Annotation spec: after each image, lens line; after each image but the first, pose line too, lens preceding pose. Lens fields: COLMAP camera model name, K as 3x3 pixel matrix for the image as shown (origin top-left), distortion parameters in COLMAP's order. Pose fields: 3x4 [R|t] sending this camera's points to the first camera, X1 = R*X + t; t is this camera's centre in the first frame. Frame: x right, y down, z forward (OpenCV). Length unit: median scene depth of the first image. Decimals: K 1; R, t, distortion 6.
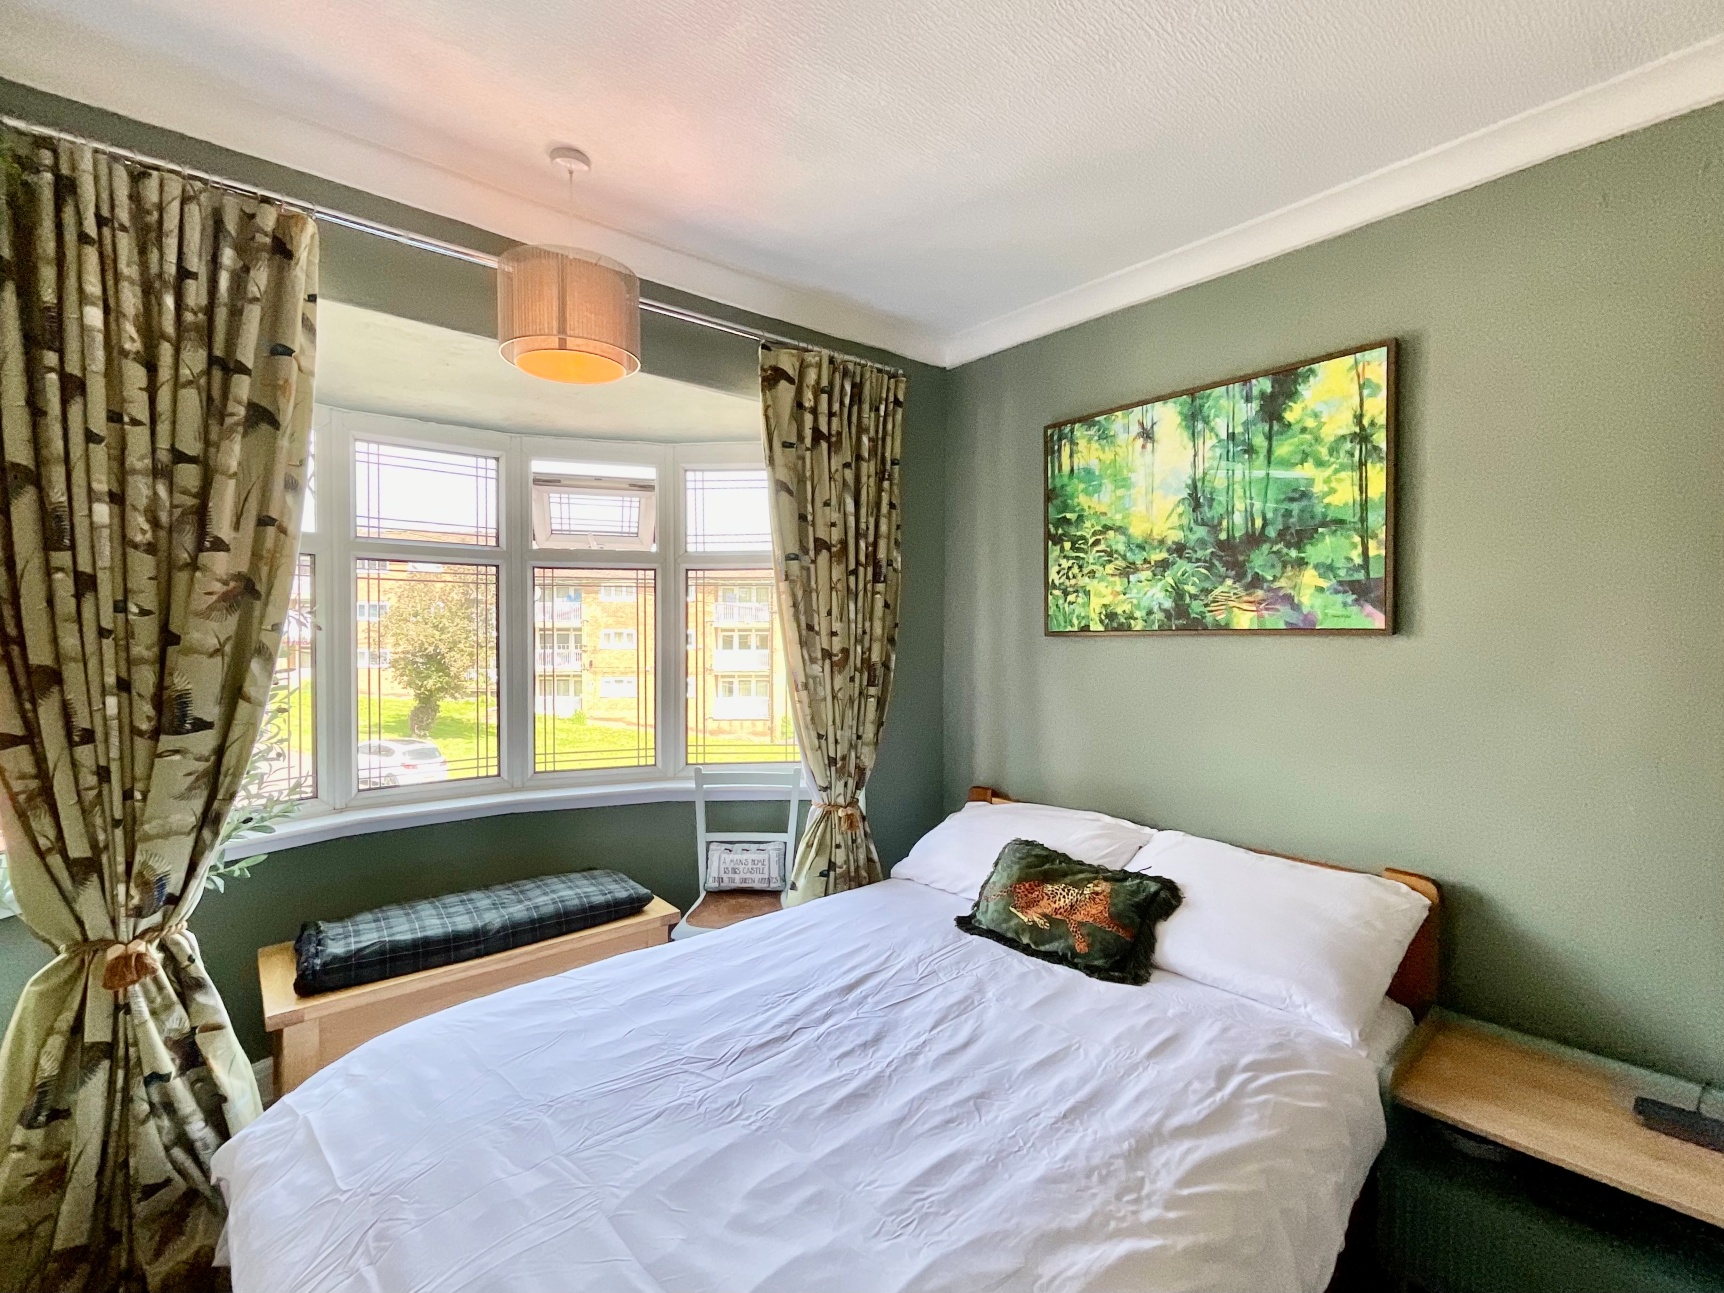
lens RADIAL K [[713.8, 0, 886.2], [0, 713.8, 638.0], [0, 0, 1]] dist [-0.001361, 0.000346]
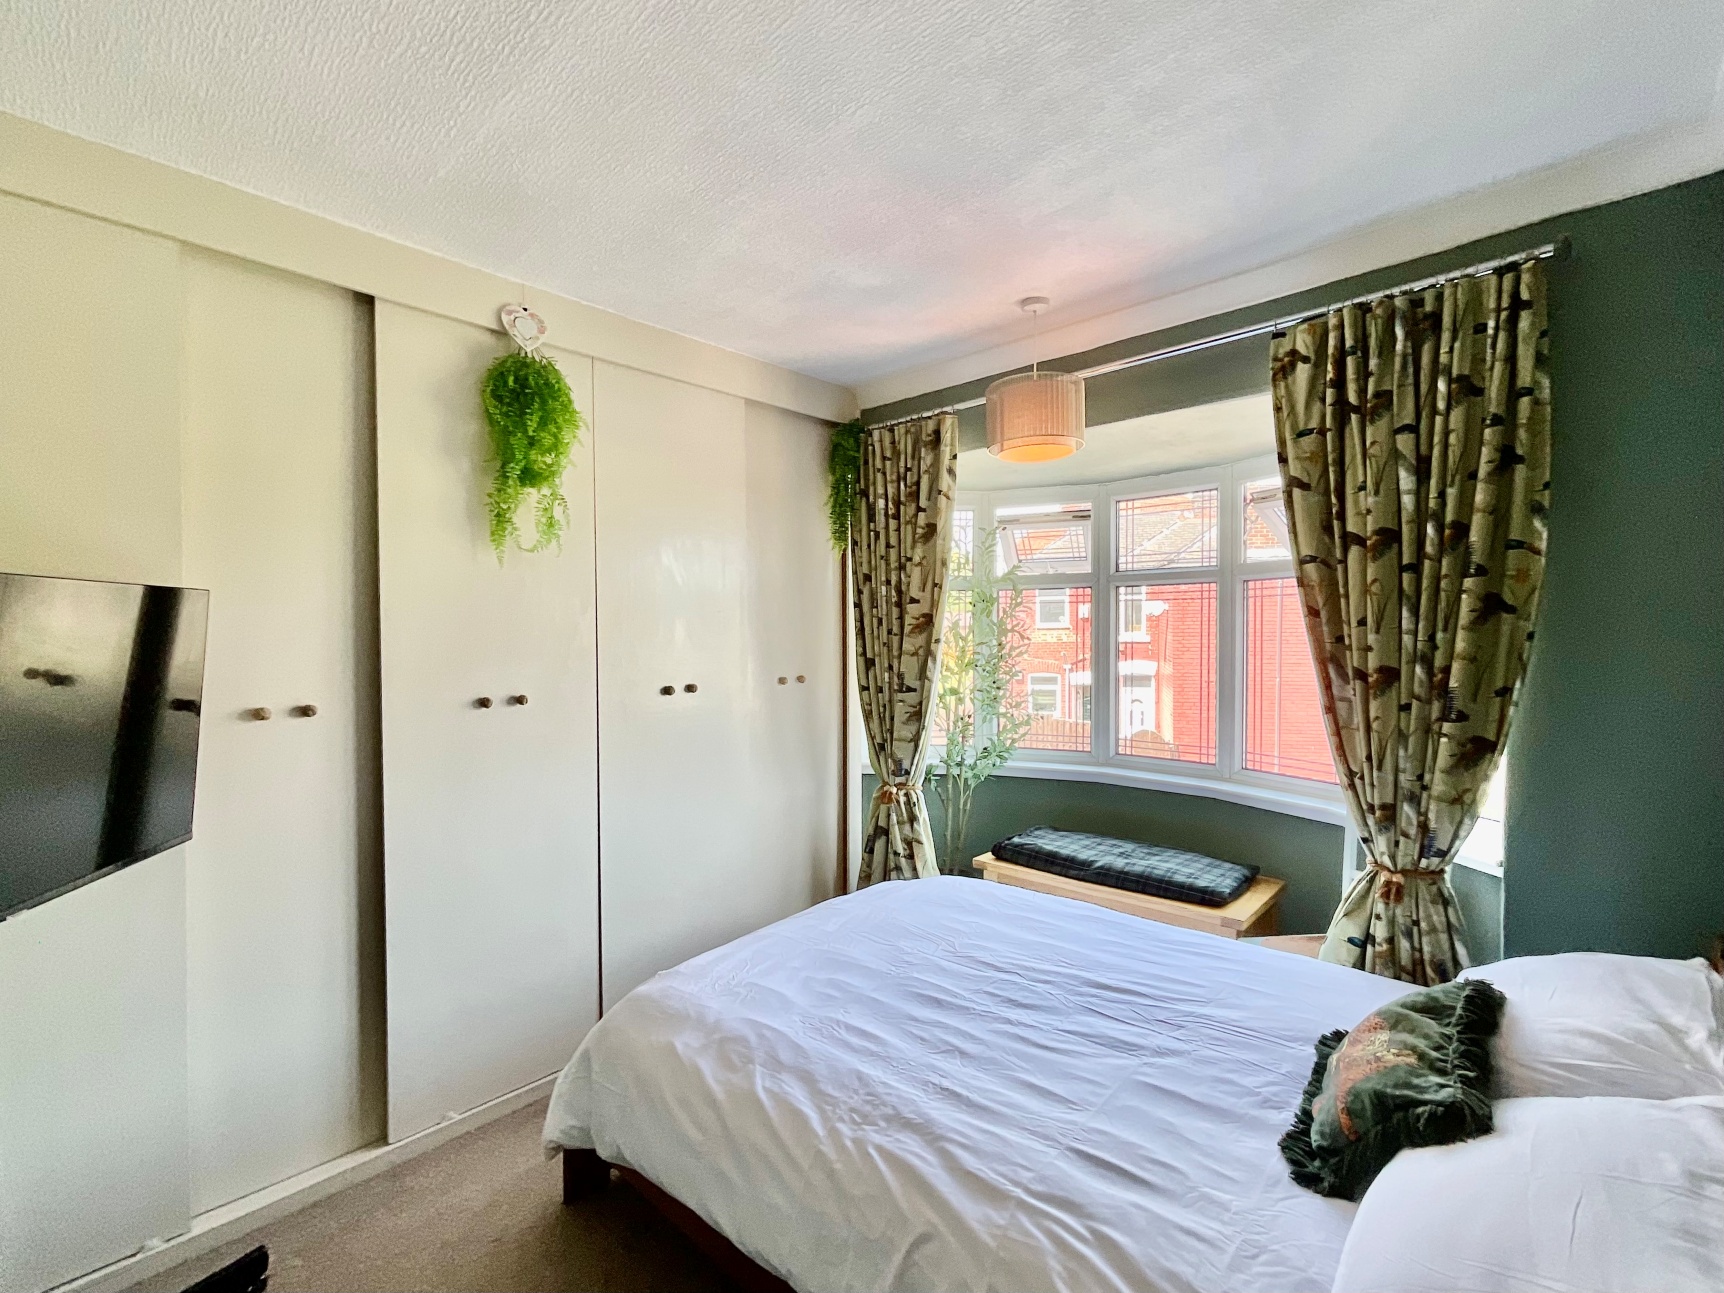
lens RADIAL K [[713.8, 0, 886.2], [0, 713.8, 638.0], [0, 0, 1]] dist [-0.001361, 0.000346]
pose [[0.203365, 0.005344, -0.979088, 0.676127], [-0.002344, 0.999985, 0.004971, -0.023031], [0.979100, 0.001284, 0.203375, 0.346358]]
